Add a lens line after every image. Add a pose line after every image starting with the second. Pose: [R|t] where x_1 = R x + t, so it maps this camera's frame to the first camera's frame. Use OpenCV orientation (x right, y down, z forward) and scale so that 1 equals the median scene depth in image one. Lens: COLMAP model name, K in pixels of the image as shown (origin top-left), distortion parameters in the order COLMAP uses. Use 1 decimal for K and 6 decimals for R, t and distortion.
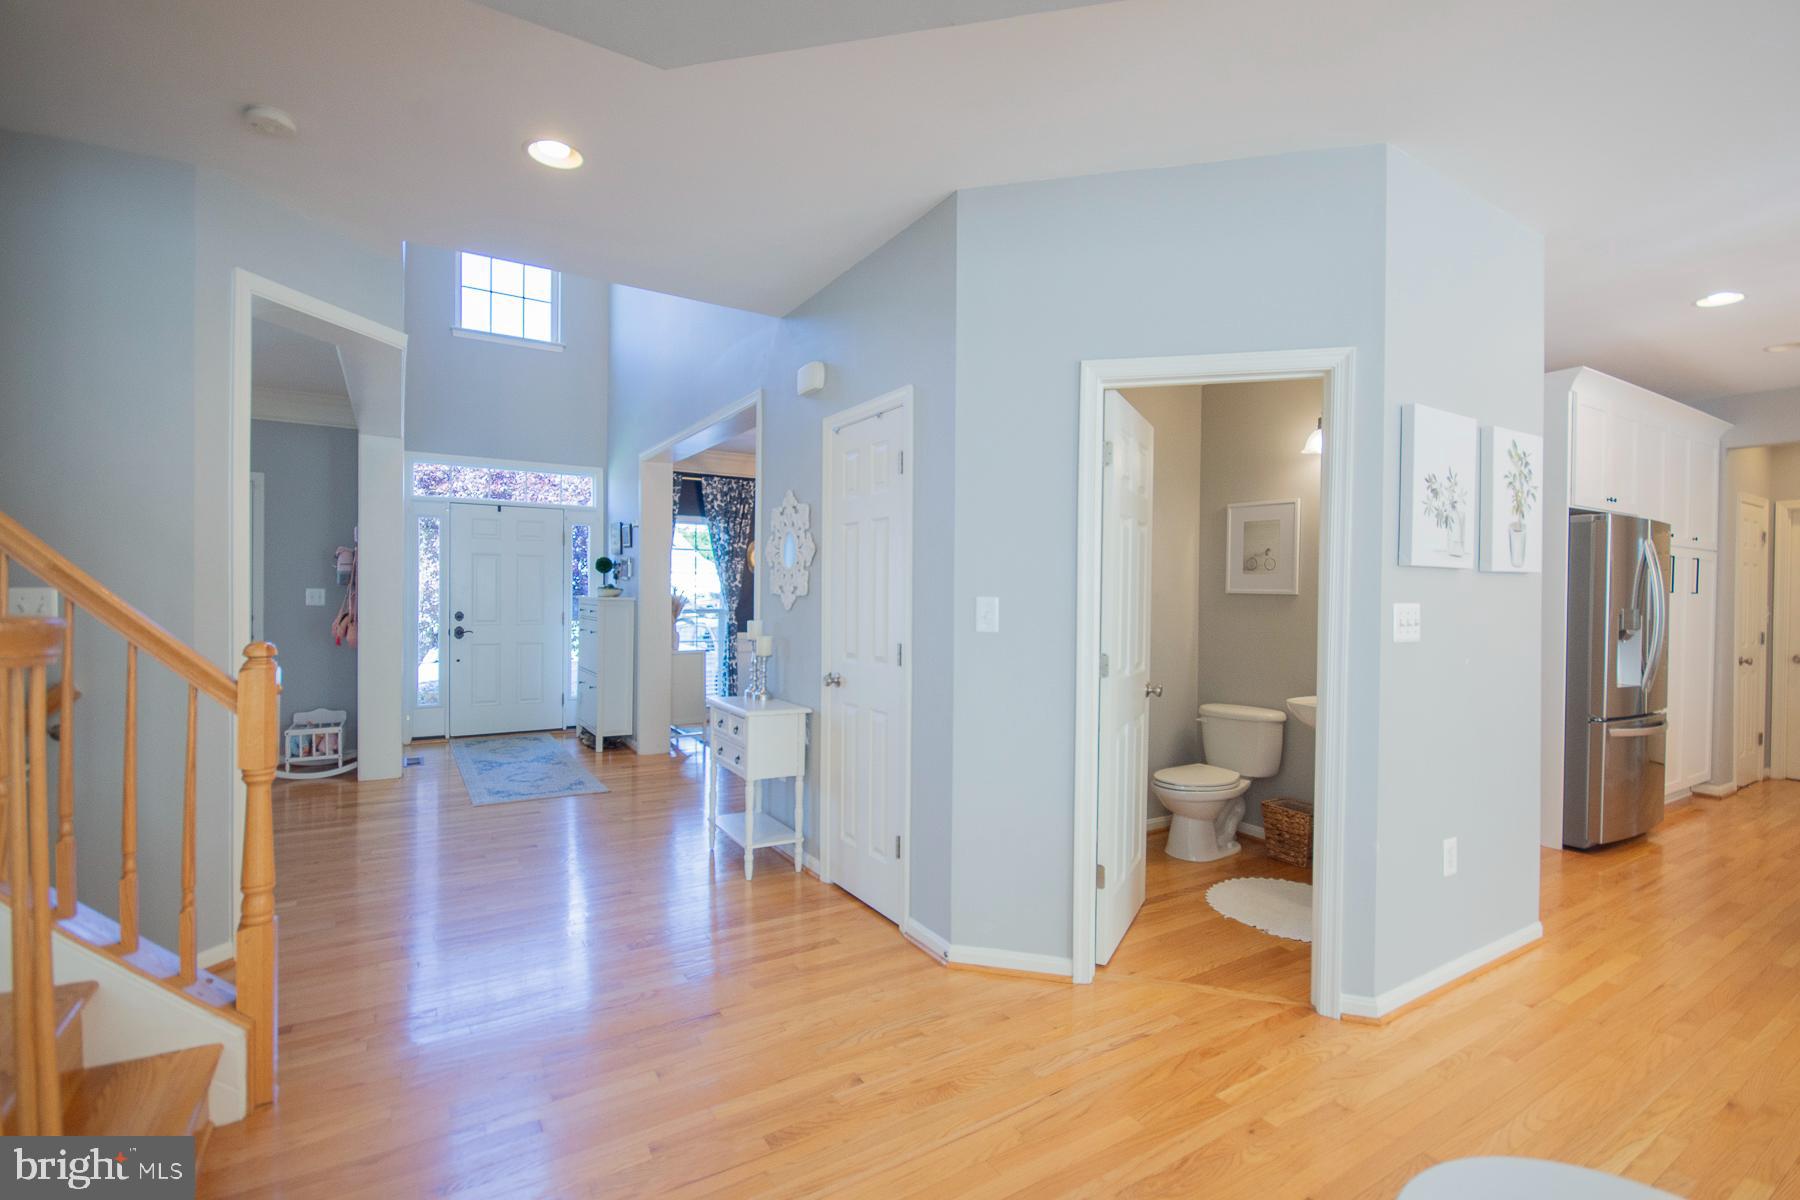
lens RADIAL K [[818.4, 0, 900.0], [0, 818.4, 600.0], [0, 0, 1]] dist [0.000409, -0.000471]
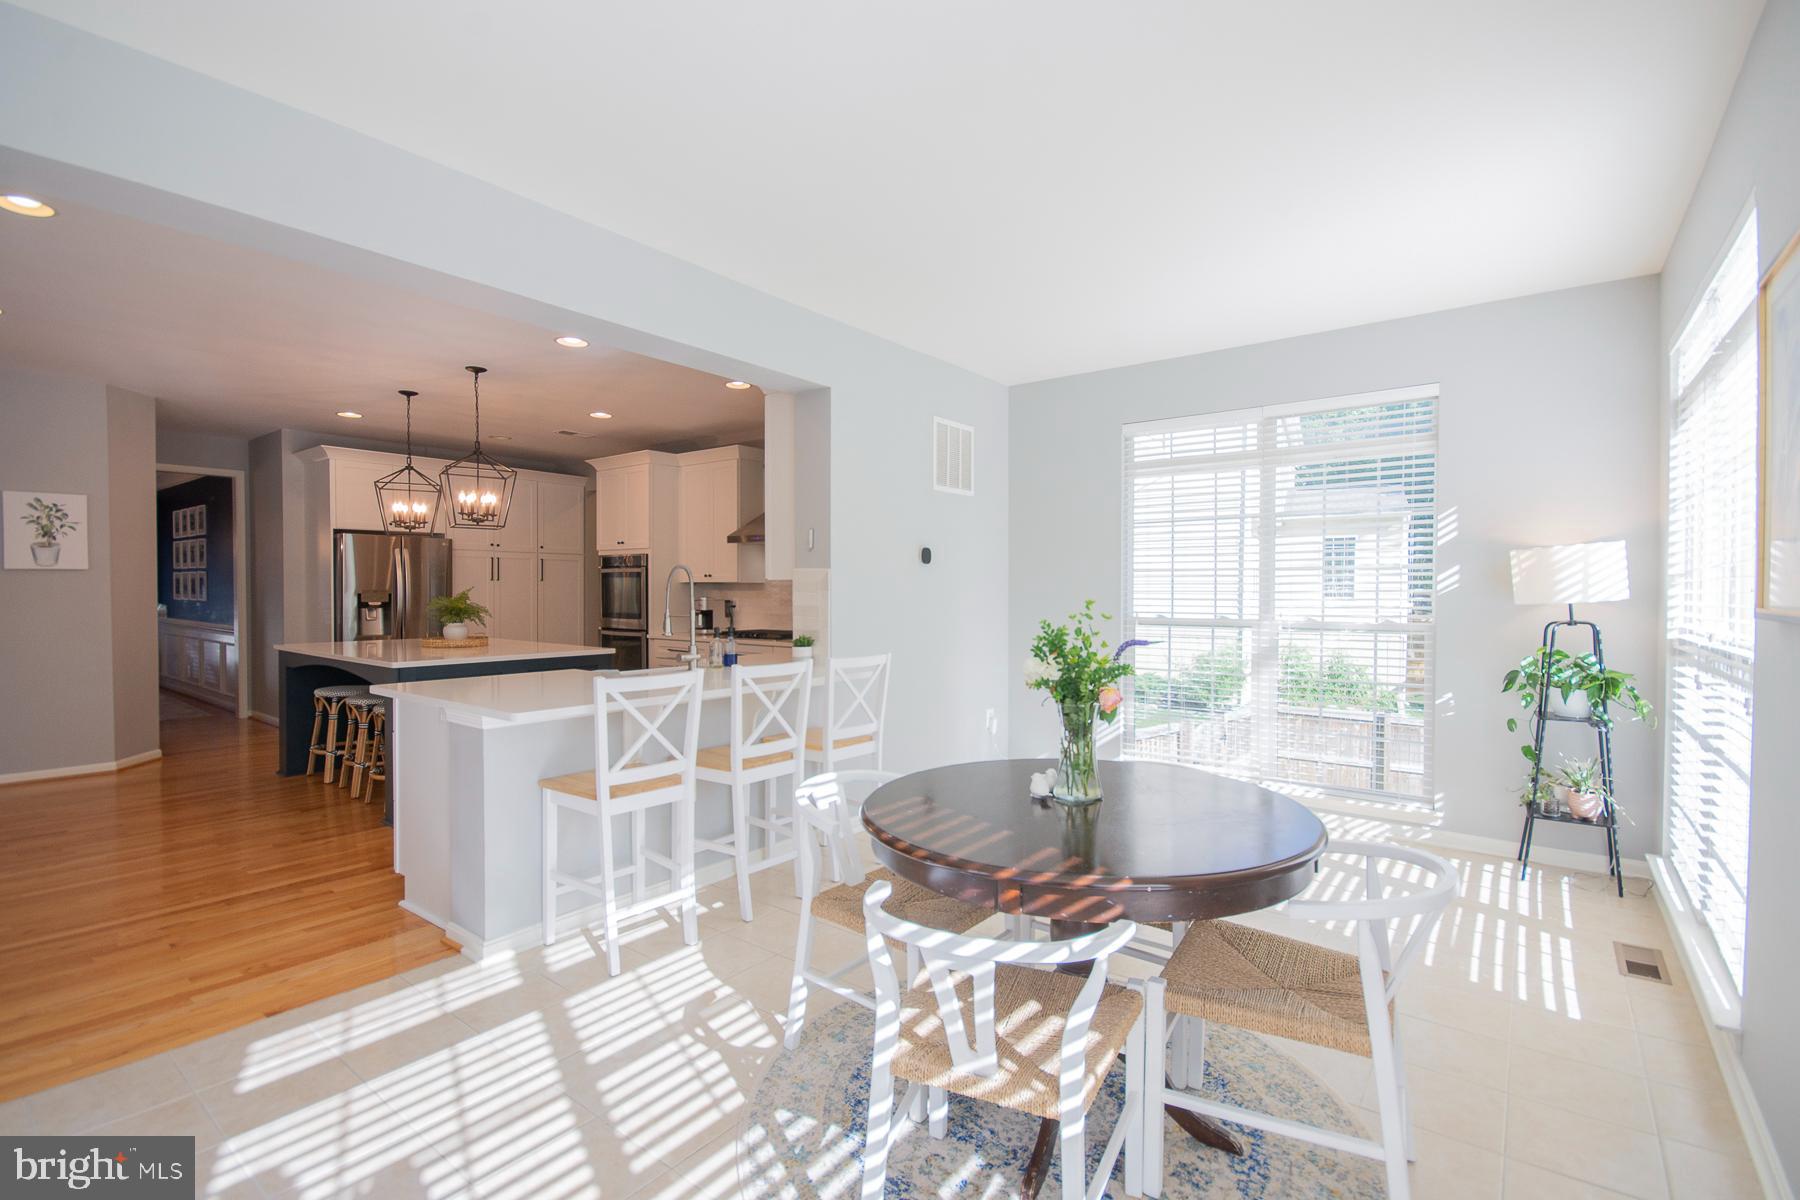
lens RADIAL K [[818.4, 0, 900.0], [0, 818.4, 600.0], [0, 0, 1]] dist [0.000409, -0.000471]
pose [[0.939016, -0.013690, 0.343601, 1.481677], [0.008914, 0.999841, 0.015475, 0.018731], [-0.343758, -0.011469, 0.938988, -1.071918]]
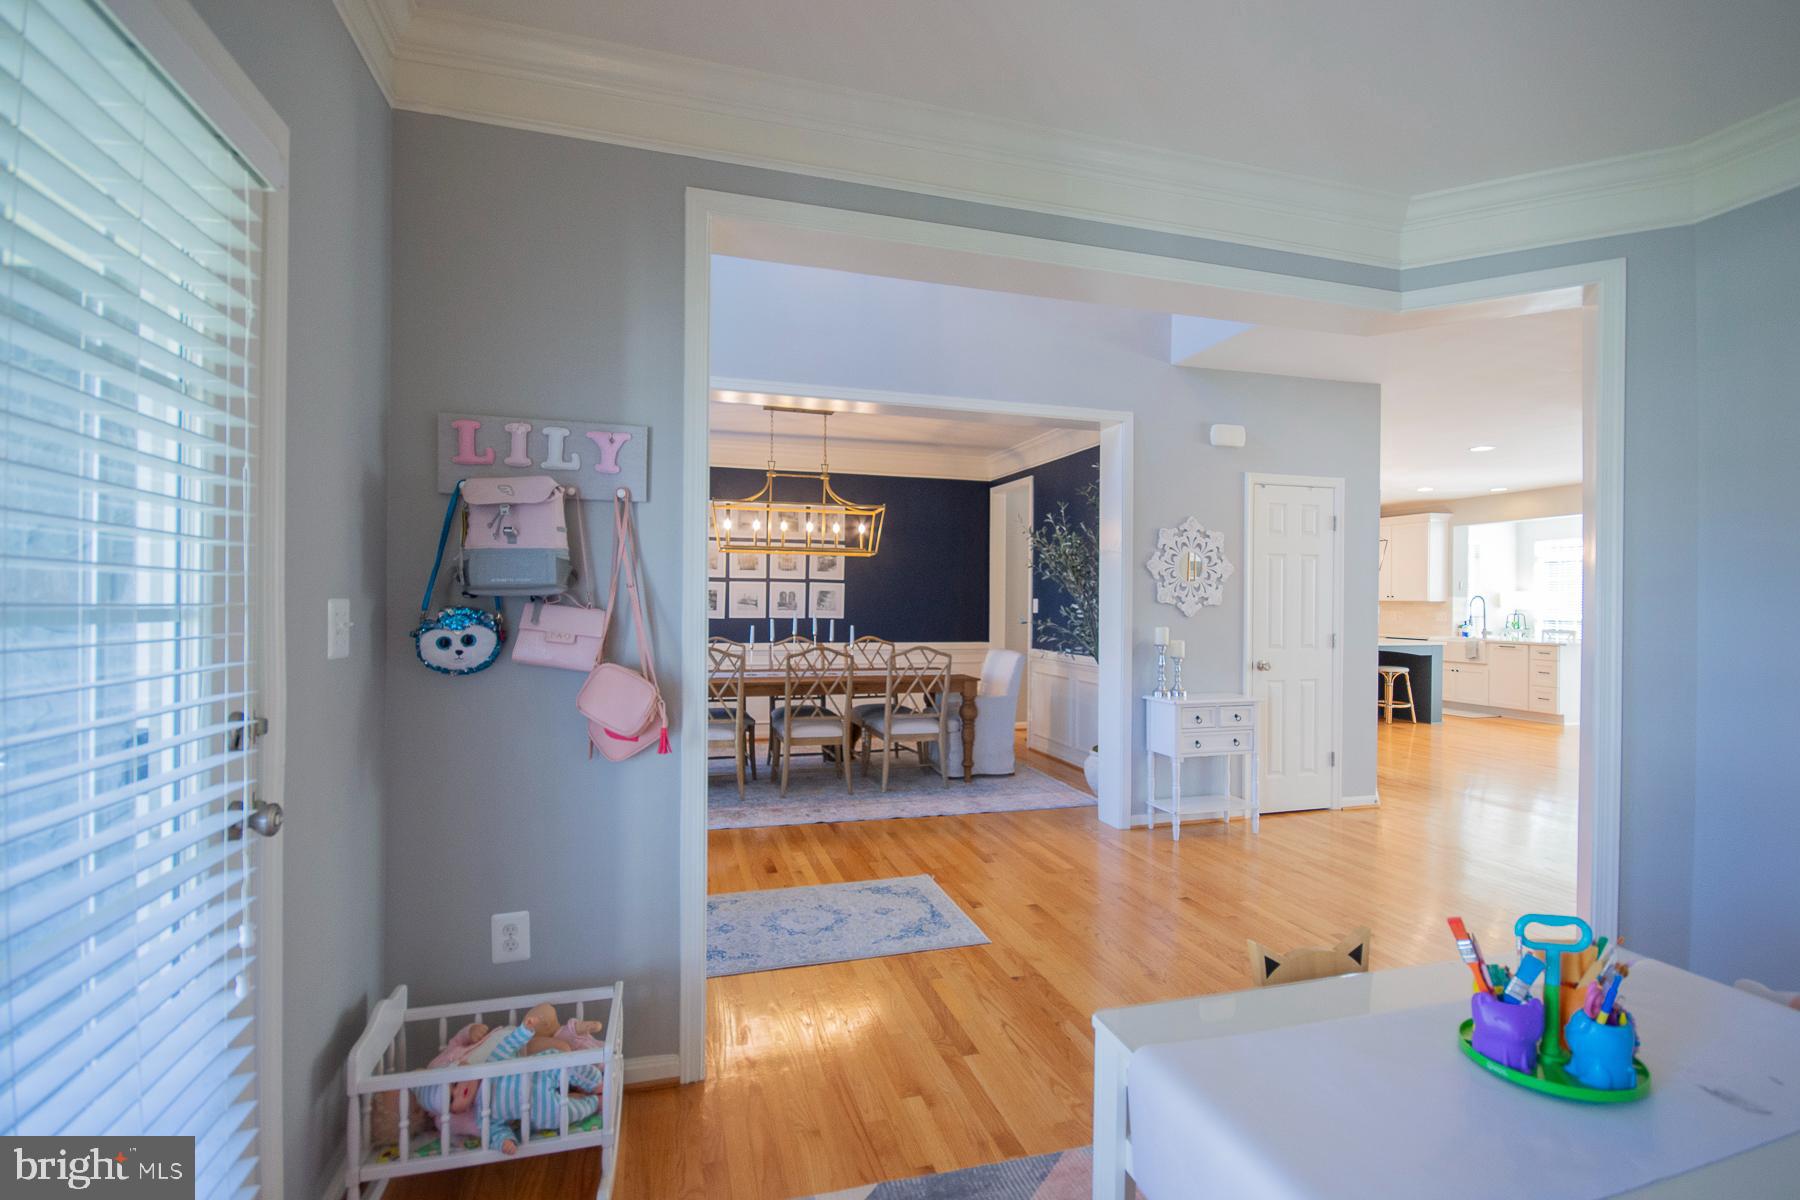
lens RADIAL K [[818.4, 0, 900.0], [0, 818.4, 600.0], [0, 0, 1]] dist [0.000409, -0.000471]
pose [[0.276851, -0.010270, 0.960858, -1.485074], [0.002953, 0.999947, 0.009837, -0.027359], [-0.960908, 0.000114, 0.276867, 1.135277]]
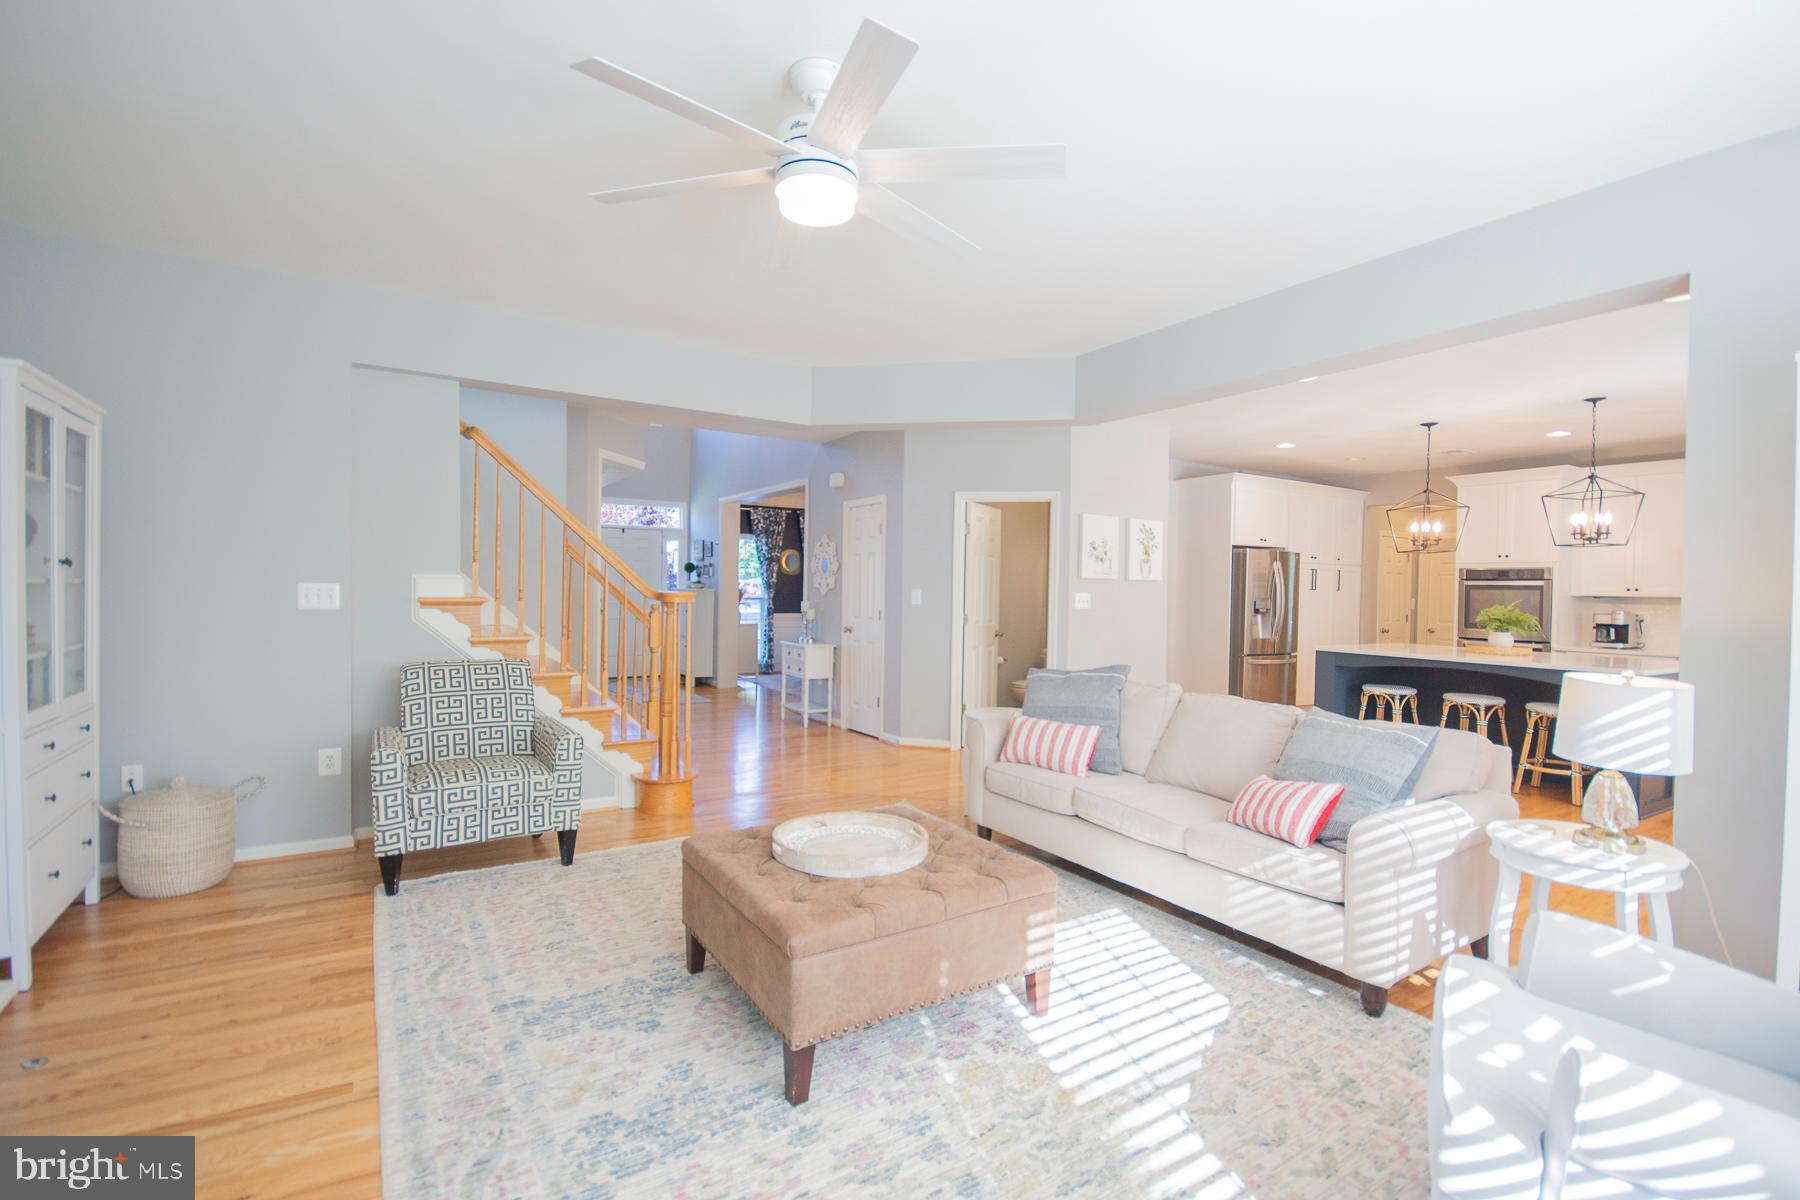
lens RADIAL K [[818.4, 0, 900.0], [0, 818.4, 600.0], [0, 0, 1]] dist [0.000409, -0.000471]
pose [[0.999937, 0.005712, 0.009677, 0.027529], [-0.005790, 0.999951, 0.007995, 0.005710], [-0.009631, -0.008050, 0.999921, -1.007634]]
